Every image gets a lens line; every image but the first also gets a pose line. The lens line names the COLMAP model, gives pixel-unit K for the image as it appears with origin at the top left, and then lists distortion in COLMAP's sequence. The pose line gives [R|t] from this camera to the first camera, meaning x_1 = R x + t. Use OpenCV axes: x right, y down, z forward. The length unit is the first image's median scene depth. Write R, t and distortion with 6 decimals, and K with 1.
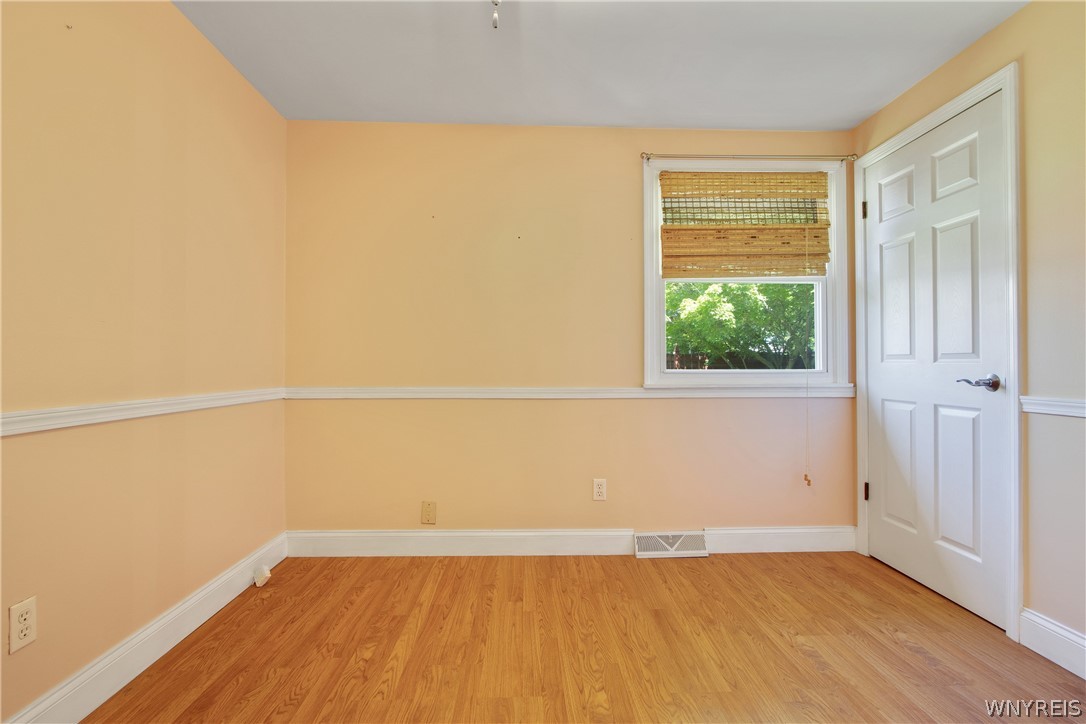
lens RADIAL K [[536.0, 0, 555.8], [0, 536.0, 340.3], [0, 0, 1]] dist [-0.010175, 0.003422]
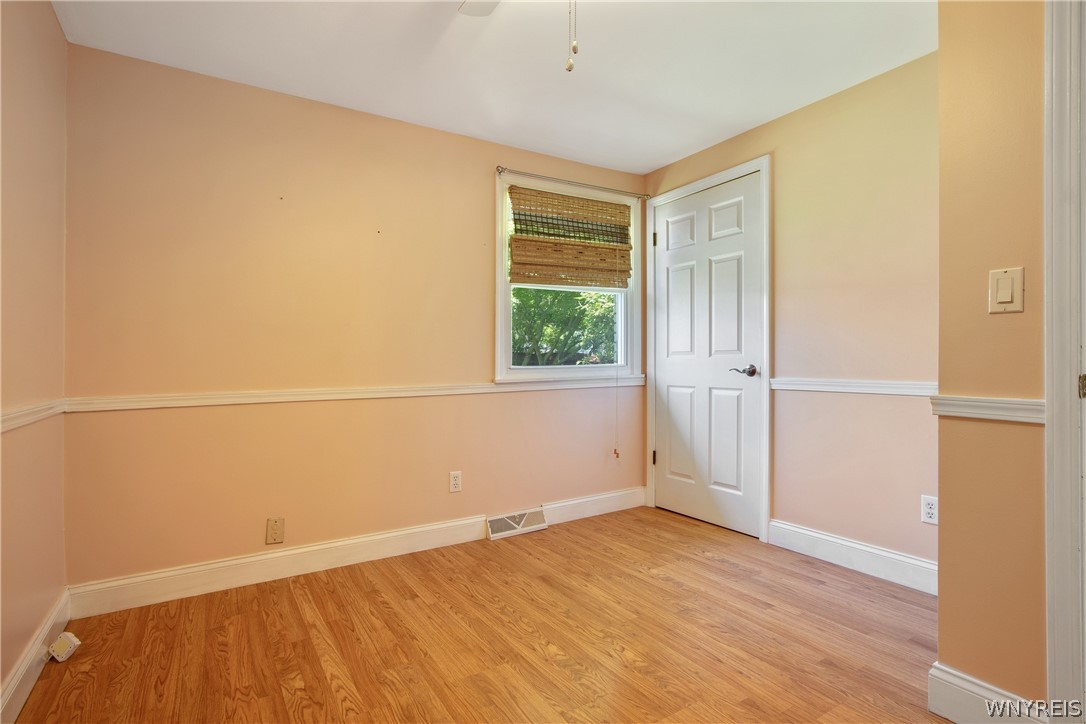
lens RADIAL K [[536.0, 0, 554.9], [0, 536.0, 343.6], [0, 0, 1]] dist [-0.010175, 0.003422]
pose [[0.864437, 0.004937, 0.502717, -0.331790], [-0.009276, 0.999938, 0.006131, 0.001831], [-0.502656, -0.009963, 0.864429, 0.004530]]
